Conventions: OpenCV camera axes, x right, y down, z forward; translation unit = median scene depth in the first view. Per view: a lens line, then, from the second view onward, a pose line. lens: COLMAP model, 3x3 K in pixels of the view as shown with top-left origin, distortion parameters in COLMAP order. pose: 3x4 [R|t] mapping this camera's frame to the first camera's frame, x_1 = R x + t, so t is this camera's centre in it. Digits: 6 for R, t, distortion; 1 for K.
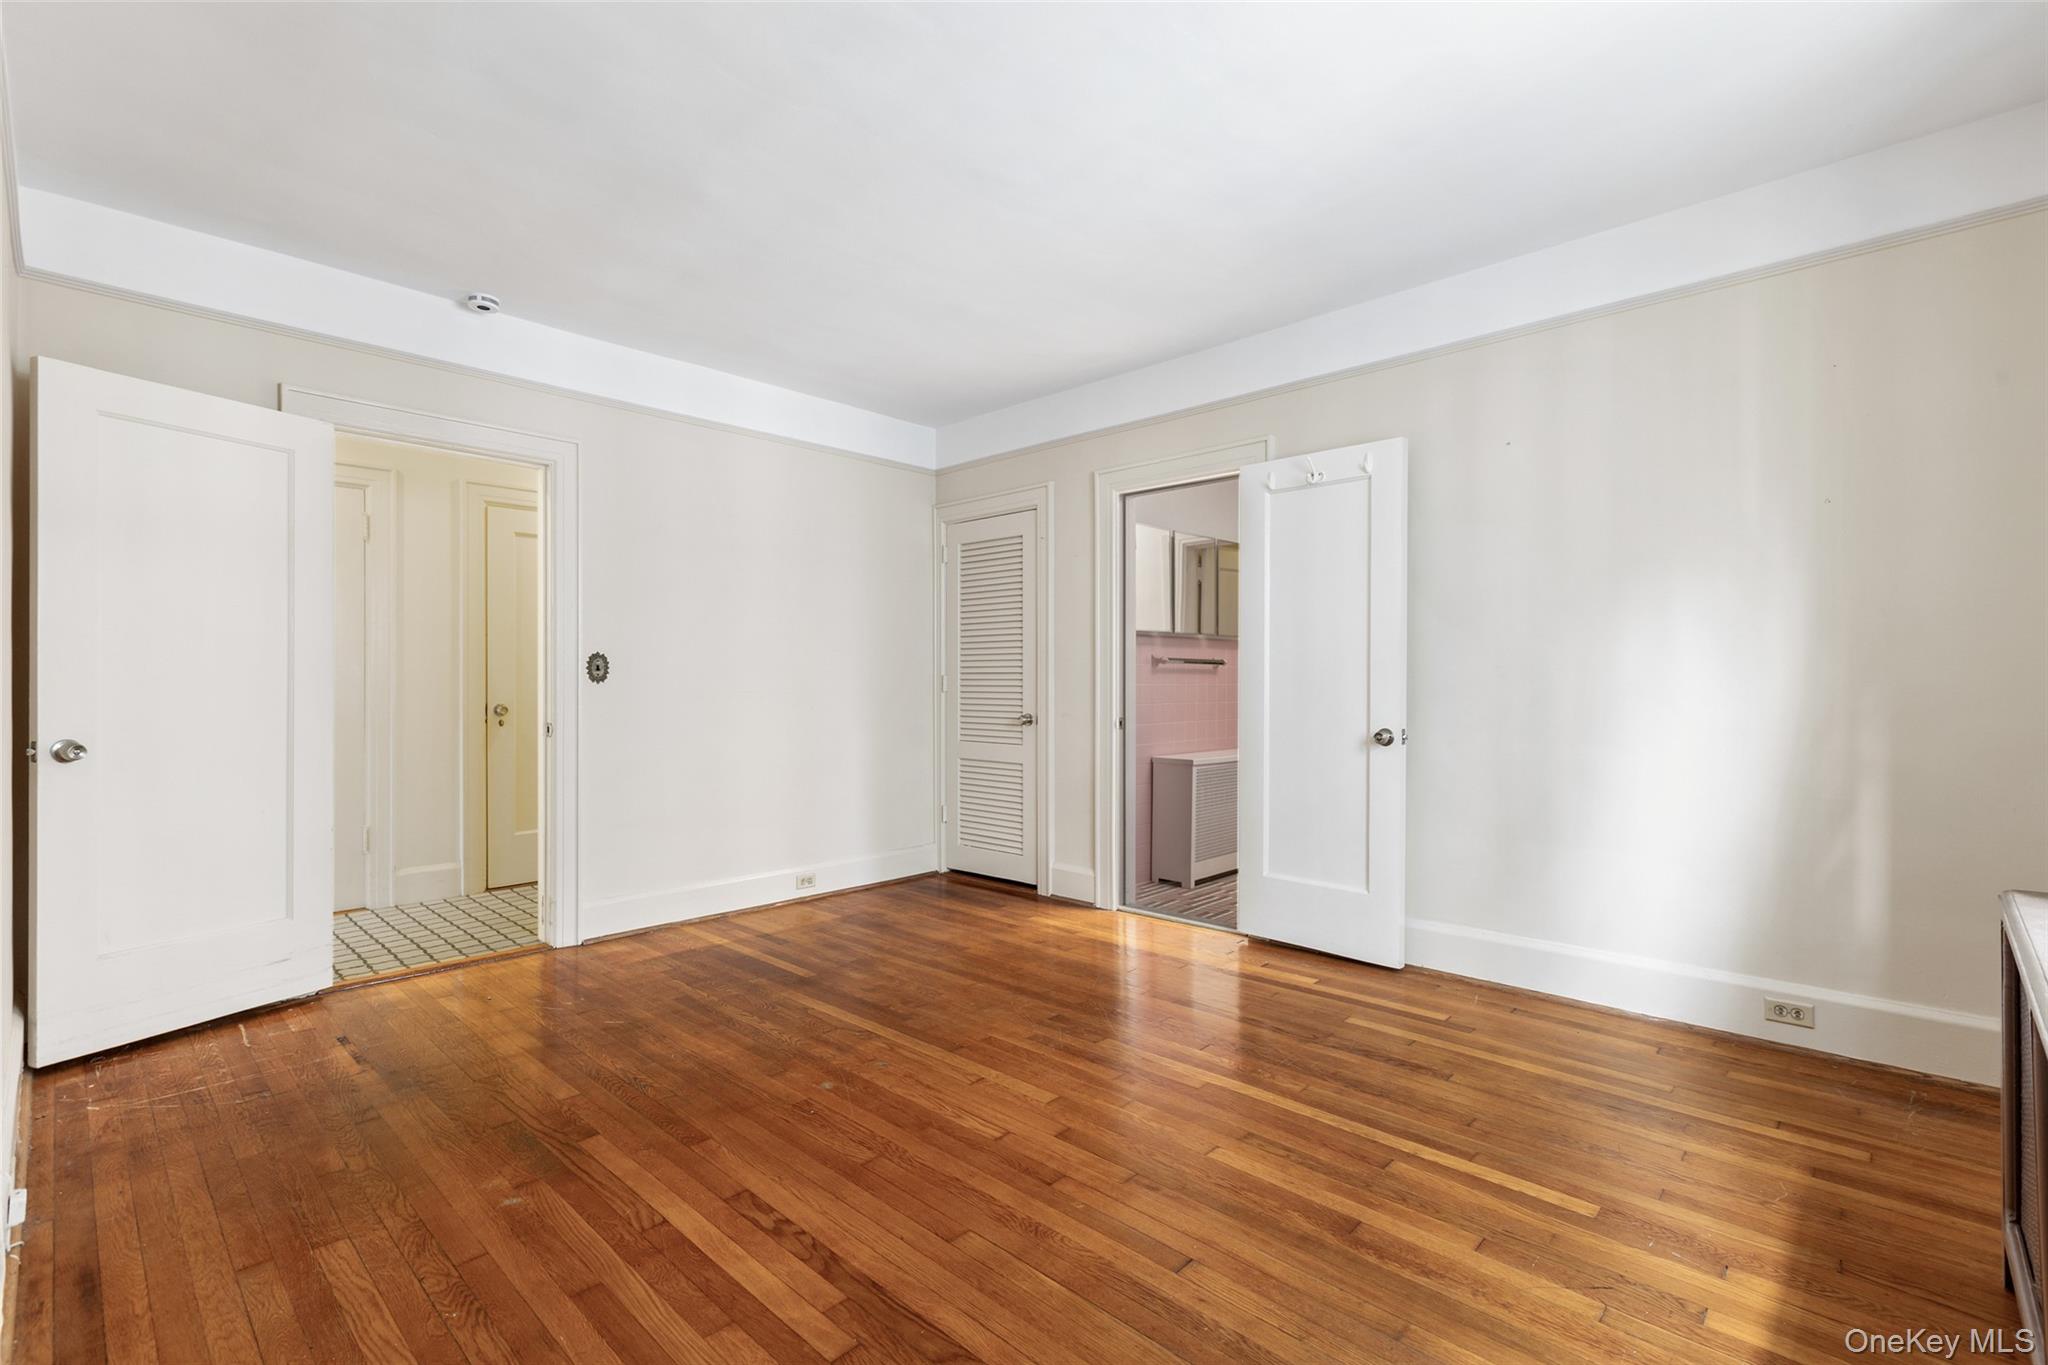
lens RADIAL K [[930.5, 0, 1025.1], [0, 930.5, 684.1], [0, 0, 1]] dist [0.005968, 0.000241]
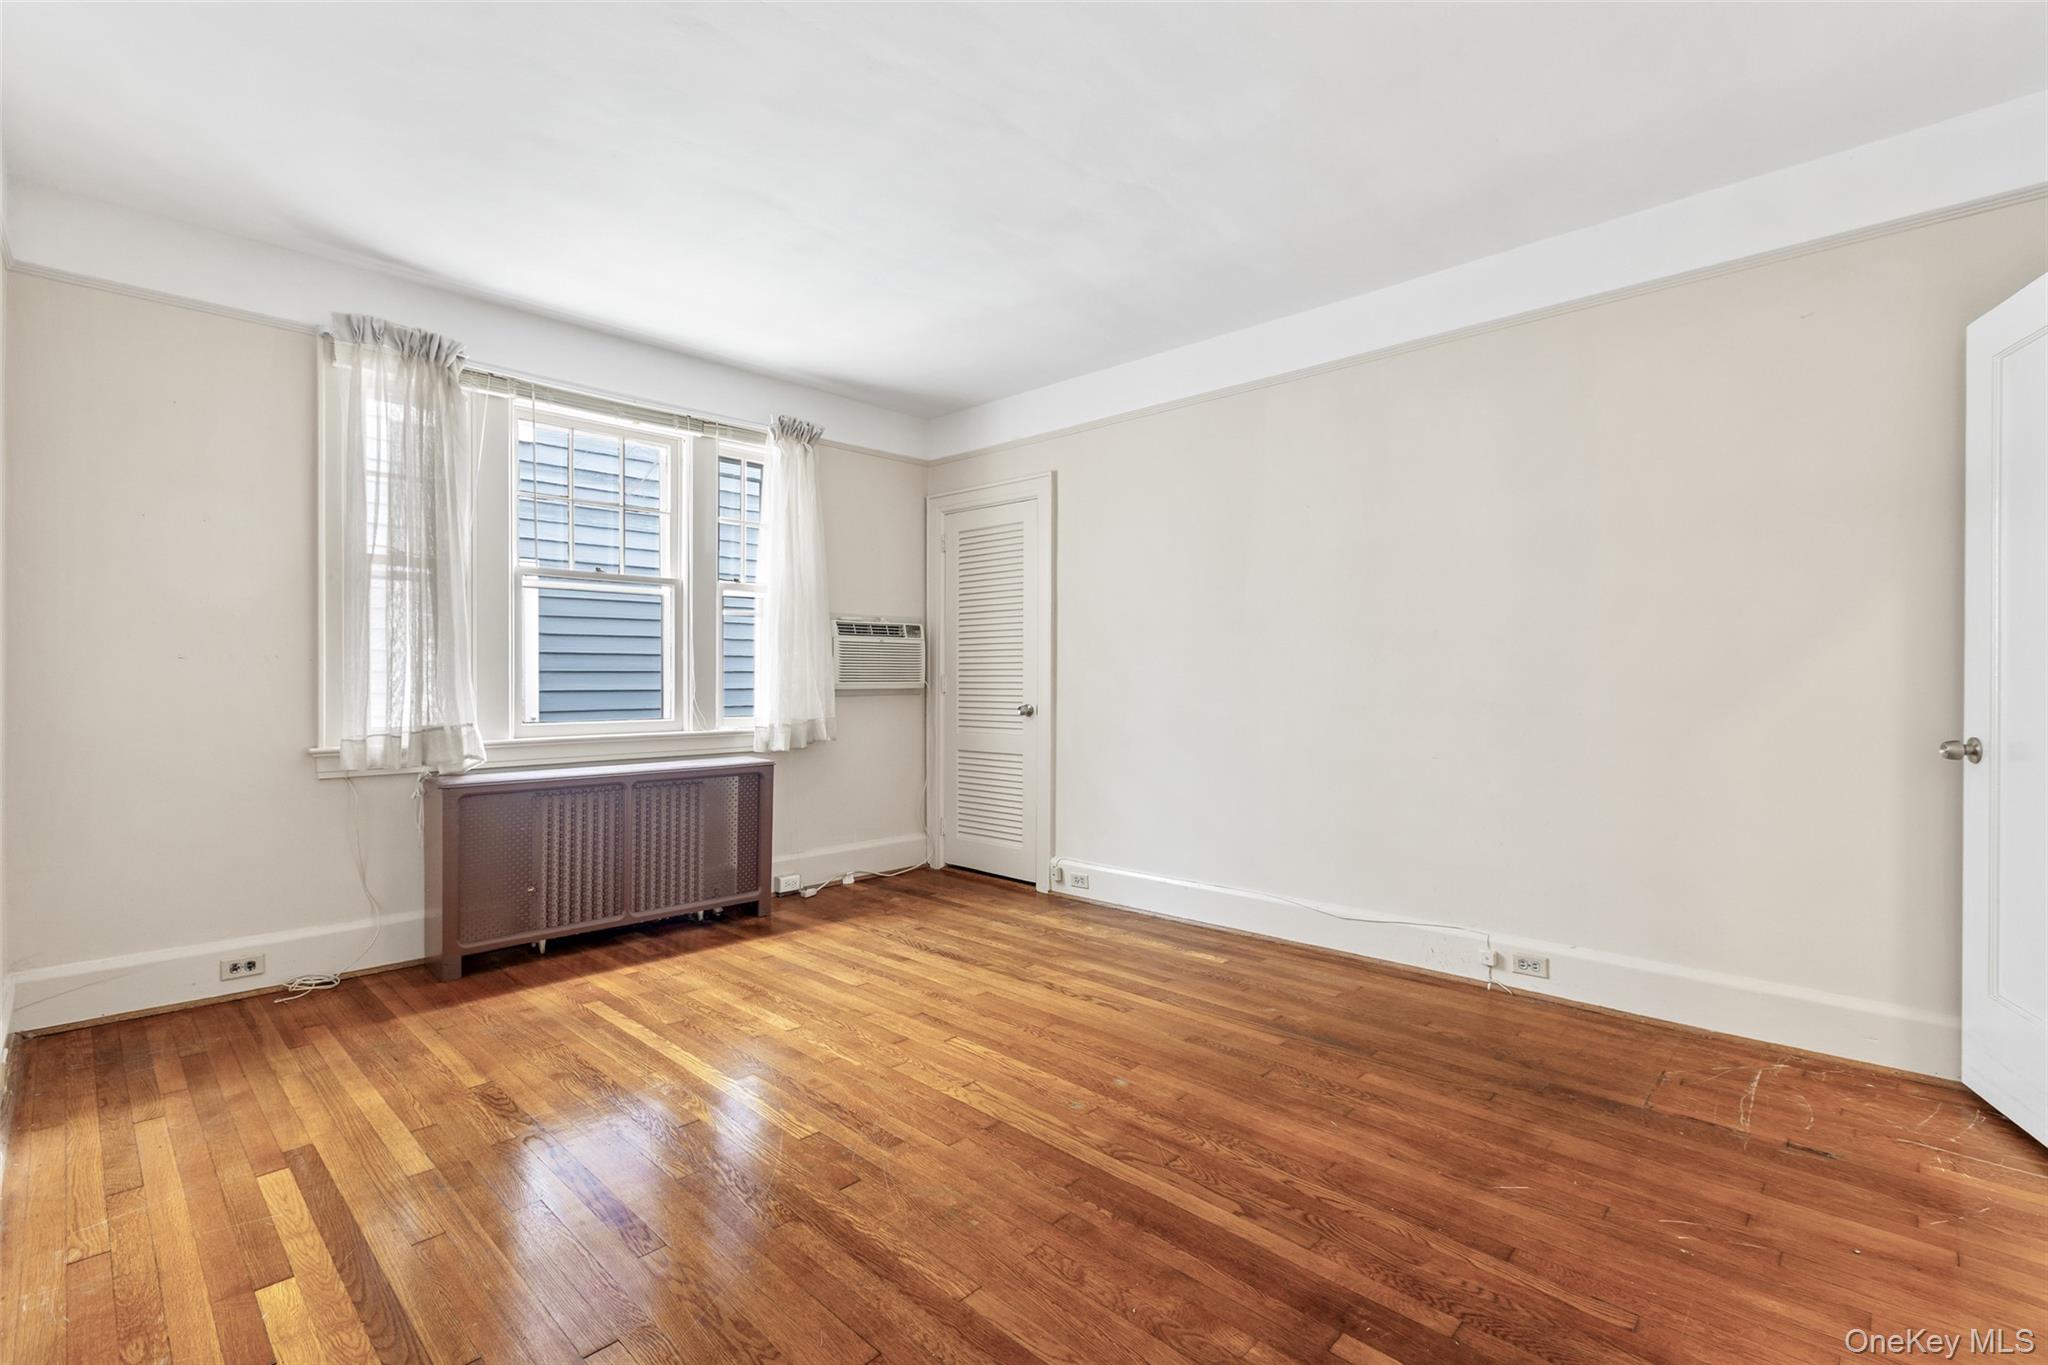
lens RADIAL K [[930.5, 0, 1022.8], [0, 930.5, 676.6], [0, 0, 1]] dist [0.005968, 0.000241]
pose [[-0.999986, 0.001395, 0.005149, -0.126994], [0.001398, 0.999999, 0.000618, -0.002147], [-0.005148, 0.000626, -0.999987, 2.216568]]
